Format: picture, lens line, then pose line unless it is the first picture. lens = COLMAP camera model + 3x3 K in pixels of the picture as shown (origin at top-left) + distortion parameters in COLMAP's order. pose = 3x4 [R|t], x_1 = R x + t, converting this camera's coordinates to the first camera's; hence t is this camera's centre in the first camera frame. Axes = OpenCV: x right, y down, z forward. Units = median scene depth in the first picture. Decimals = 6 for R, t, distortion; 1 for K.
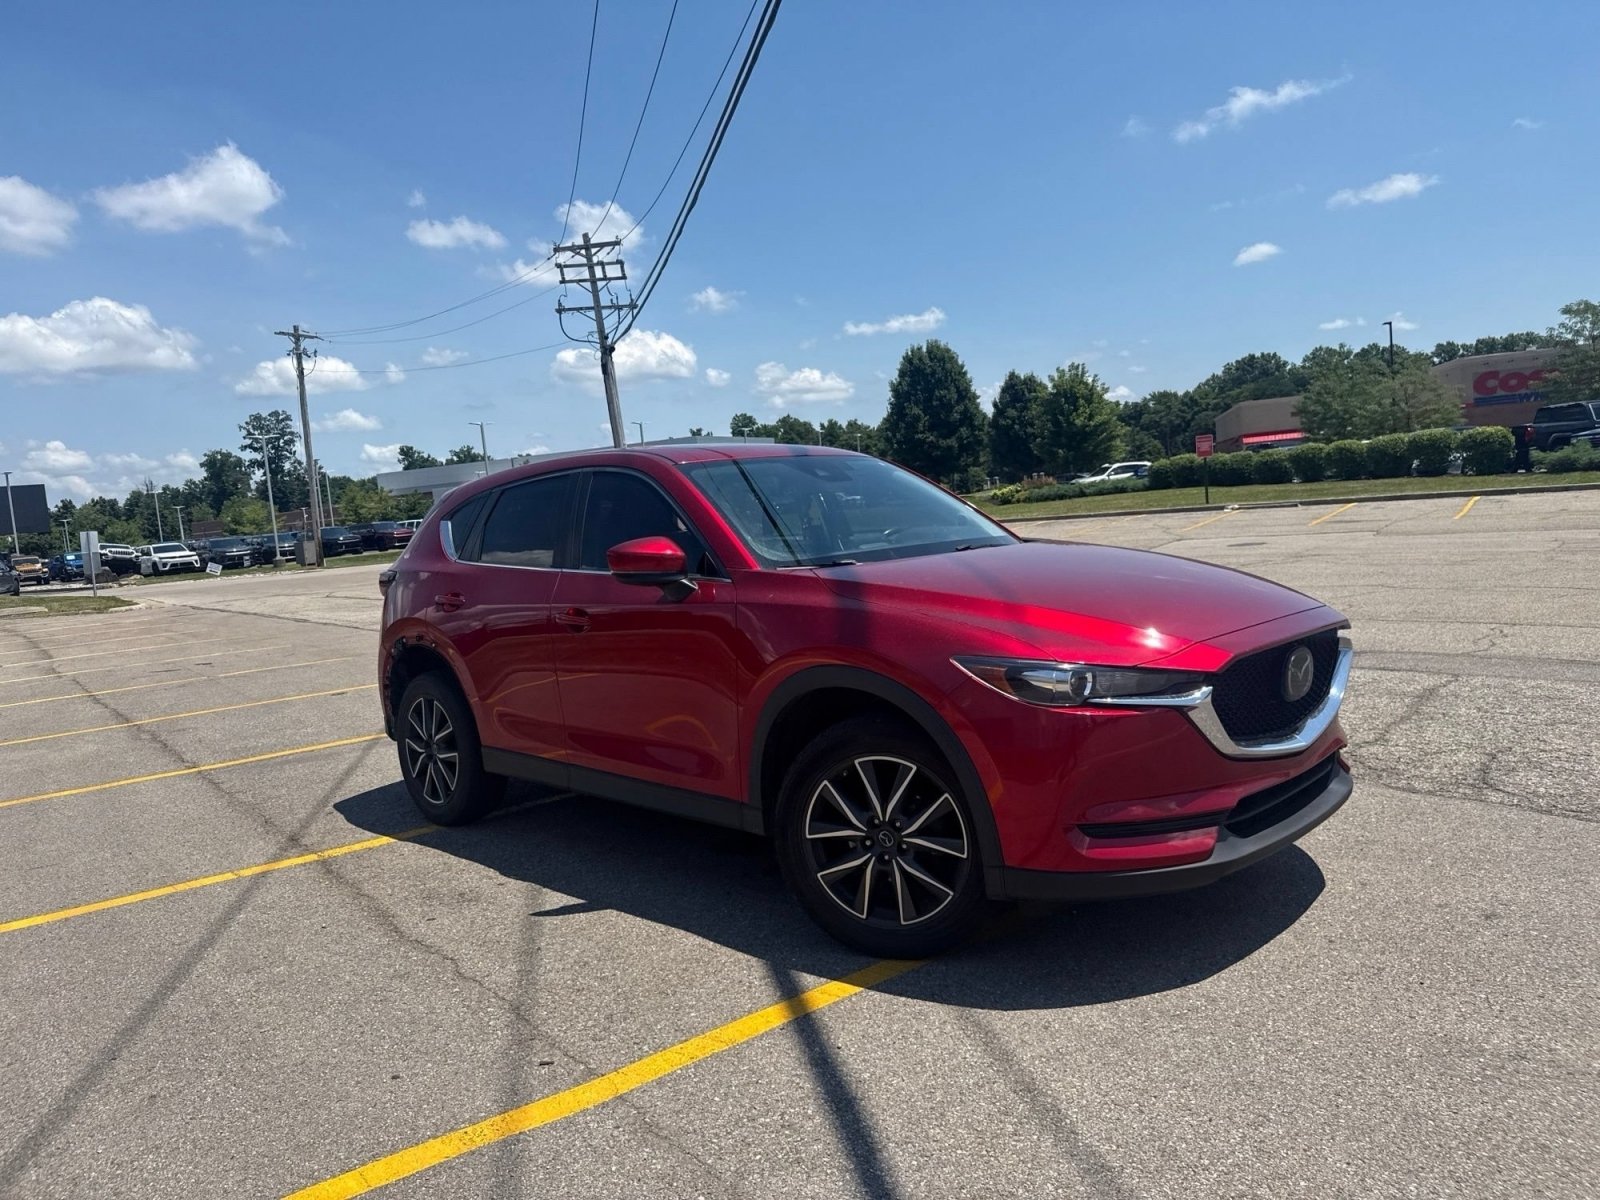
lens RADIAL K [[1123.7, 0, 812.4], [0, 1123.7, 603.4], [0, 0, 1]] dist [0.040569, -0.052267]
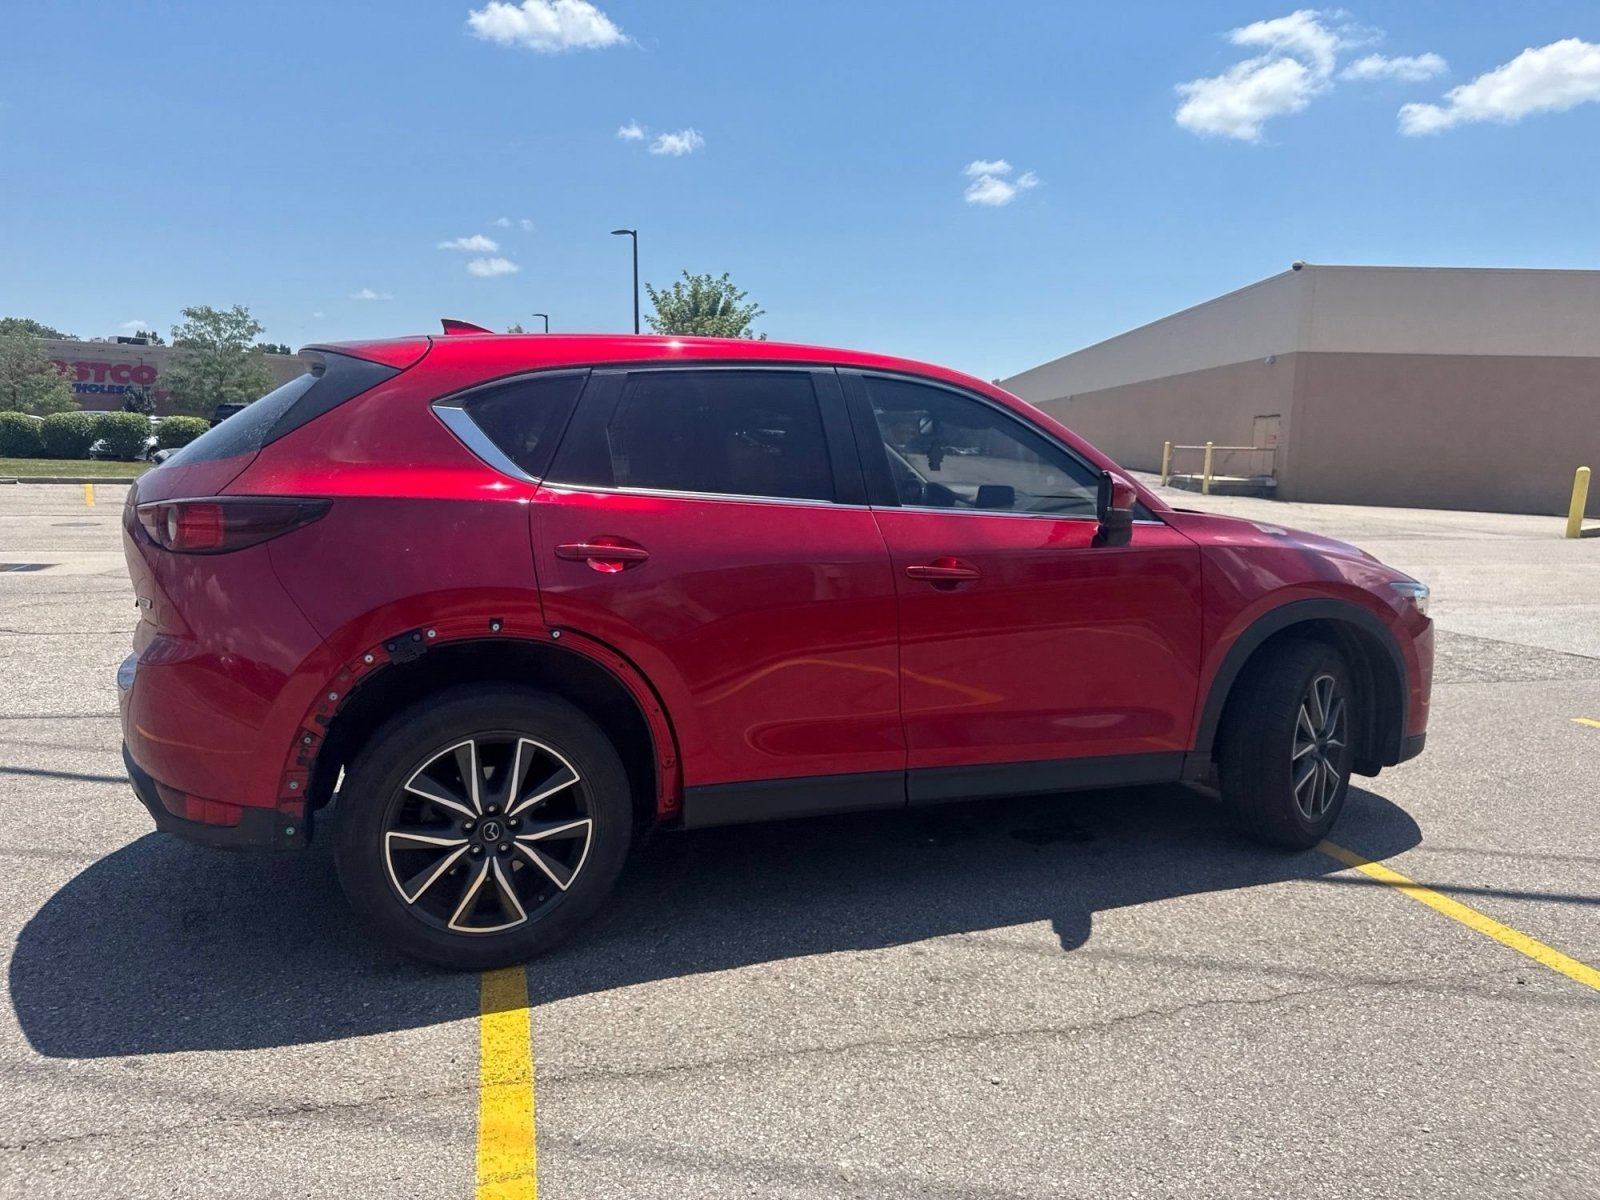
lens RADIAL K [[1123.7, 0, 812.2], [0, 1123.7, 606.3], [0, 0, 1]] dist [0.040569, -0.052267]
pose [[0.381671, -0.033849, 0.923678, -0.100441], [0.027541, 0.999302, 0.025240, 0.001604], [-0.923888, 0.015805, 0.382336, 0.084748]]
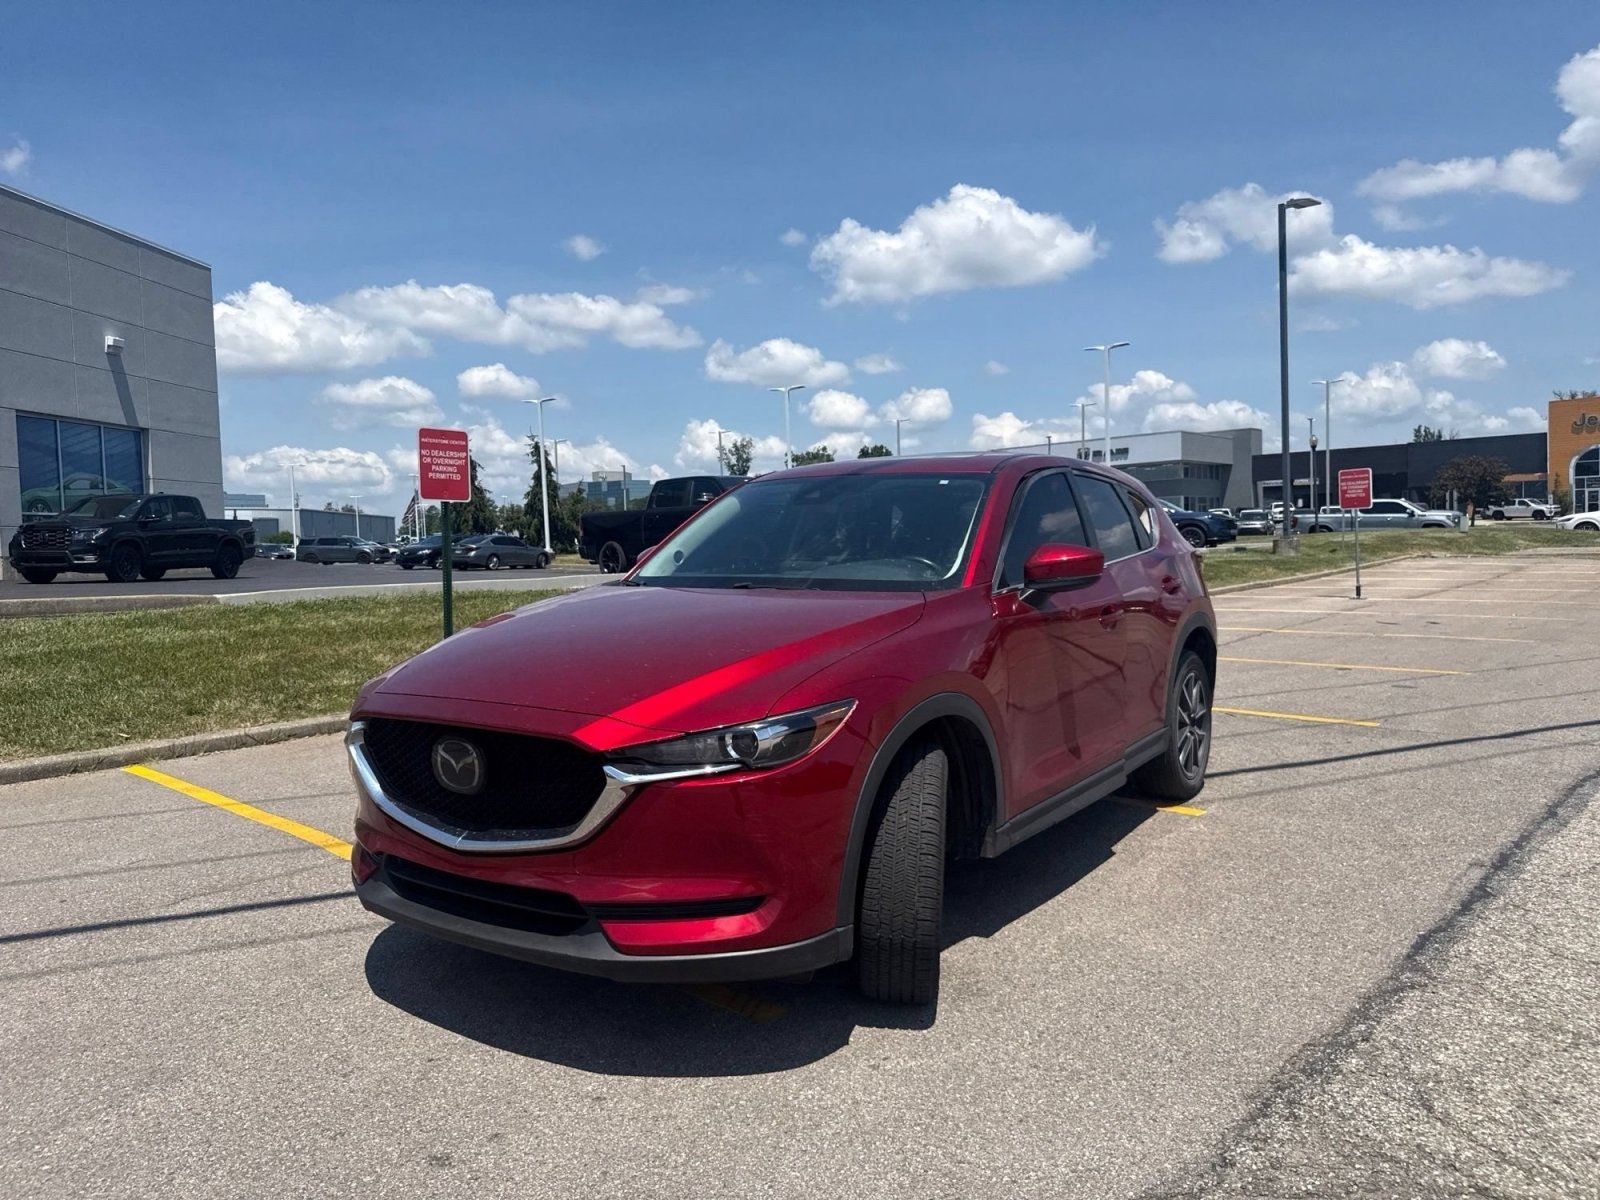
lens RADIAL K [[1123.7, 0, 811.2], [0, 1123.7, 605.1], [0, 0, 1]] dist [0.040569, -0.052267]
pose [[0.182624, 0.139721, -0.973204, 0.108758], [-0.073156, 0.989038, 0.128266, -0.016166], [0.980457, 0.047771, 0.190844, 0.089780]]
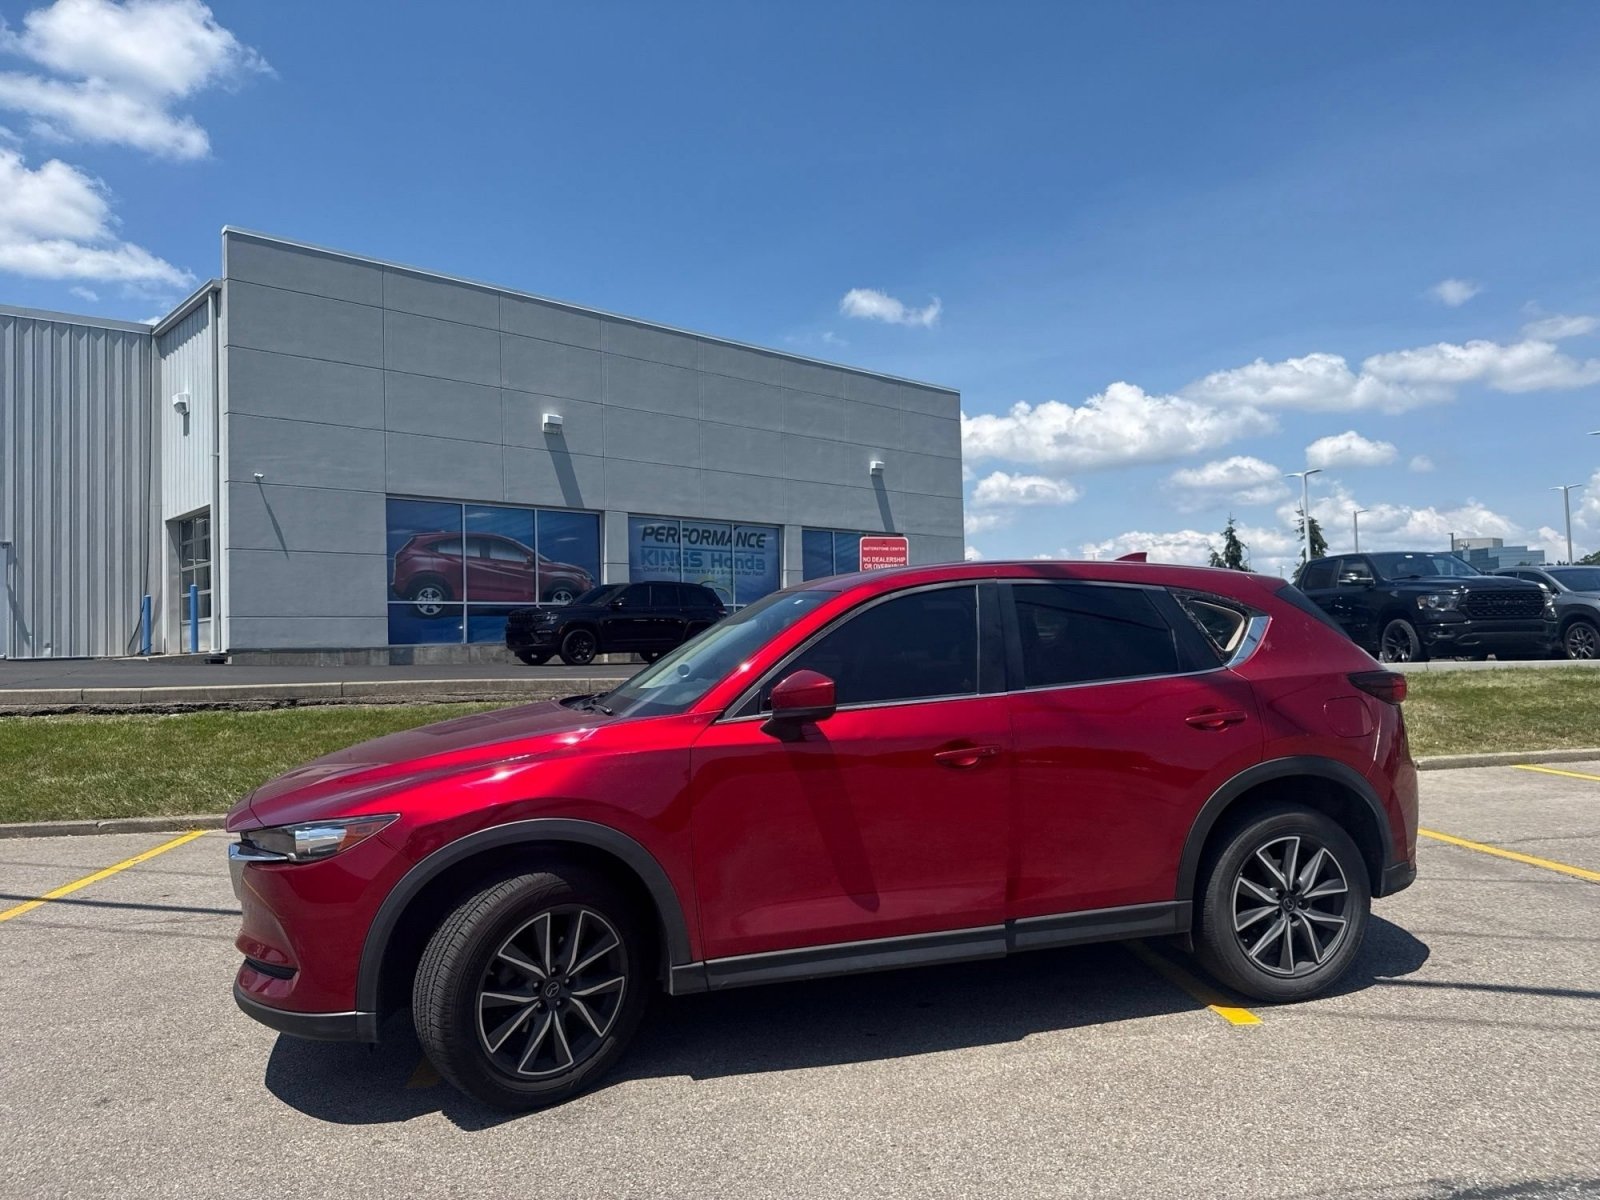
lens RADIAL K [[1123.7, 0, 813.4], [0, 1123.7, 614.5], [0, 0, 1]] dist [0.040569, -0.052267]
pose [[-0.503763, 0.082043, -0.859937, 0.094980], [-0.002030, 0.995365, 0.096152, -0.023967], [0.863840, 0.050184, -0.501261, 0.174077]]
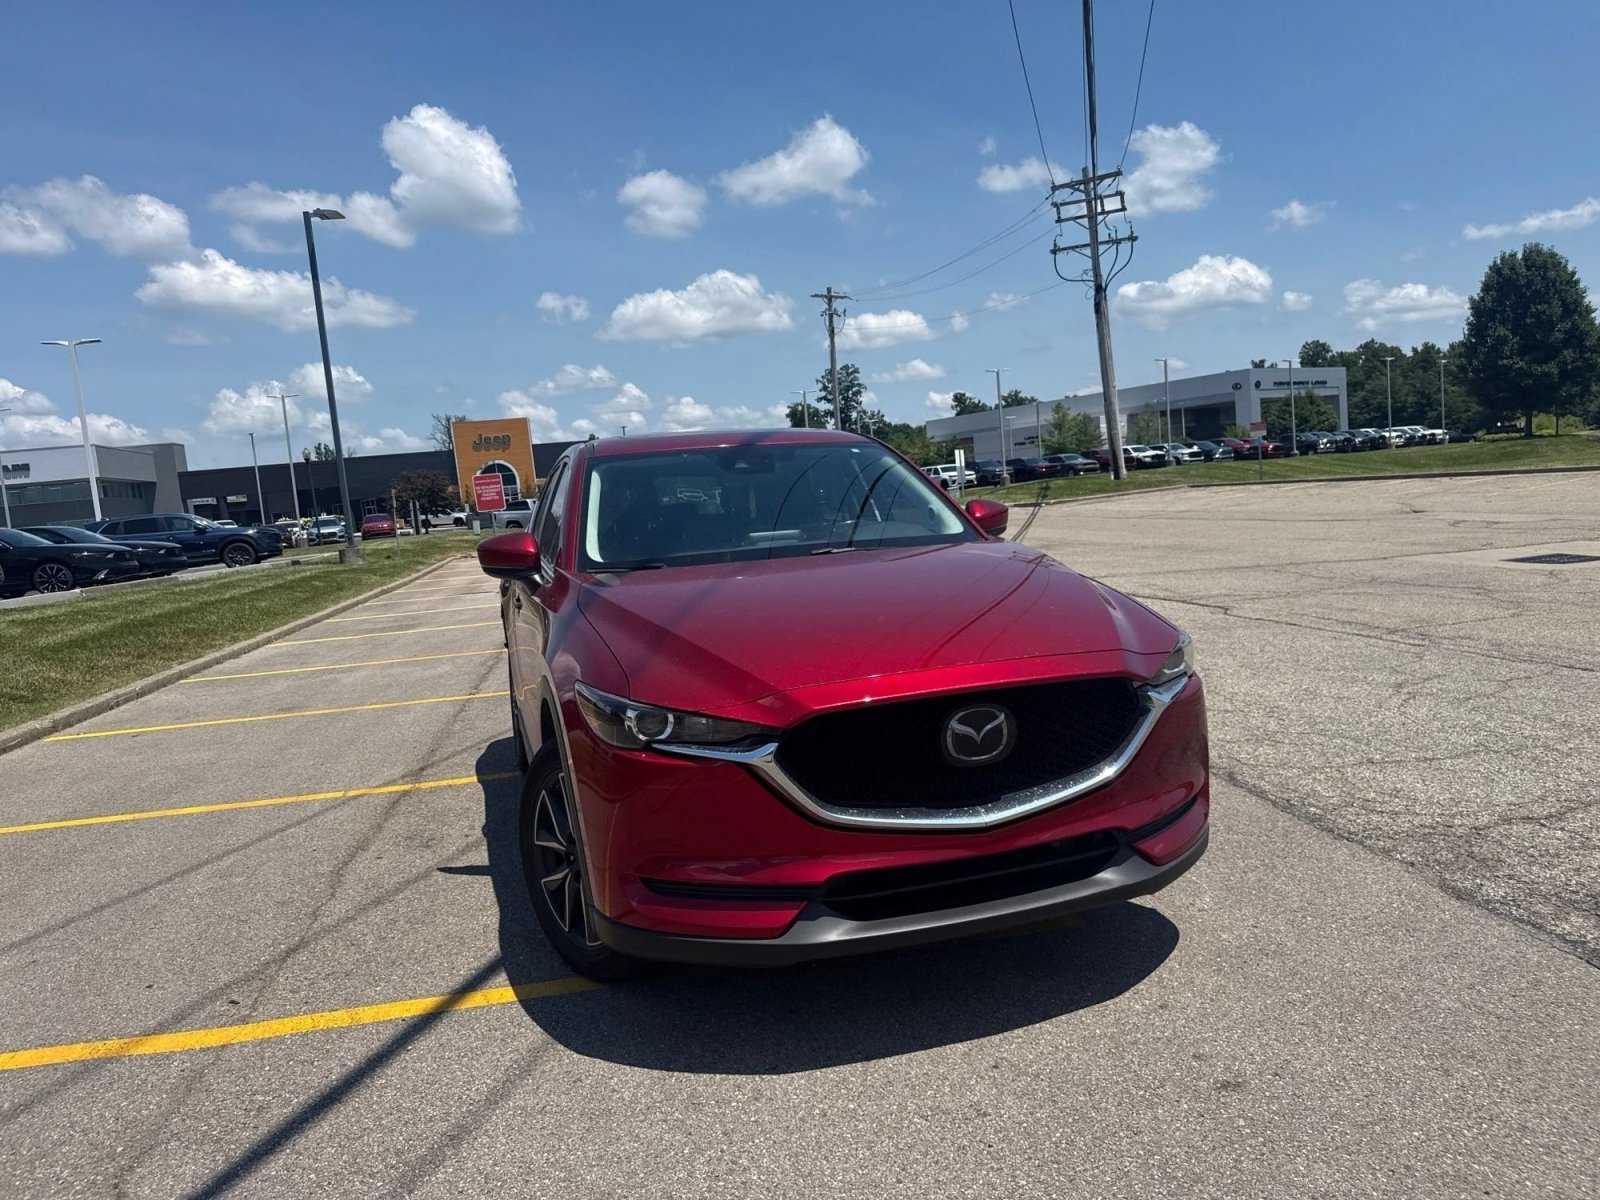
lens RADIAL K [[1123.7, 0, 806.0], [0, 1123.7, 614.7], [0, 0, 1]] dist [0.040569, -0.052267]
pose [[0.885615, 0.061787, -0.460292, 0.055984], [-0.033357, 0.997013, 0.069653, -0.006261], [0.463221, -0.046332, 0.885031, 0.018800]]
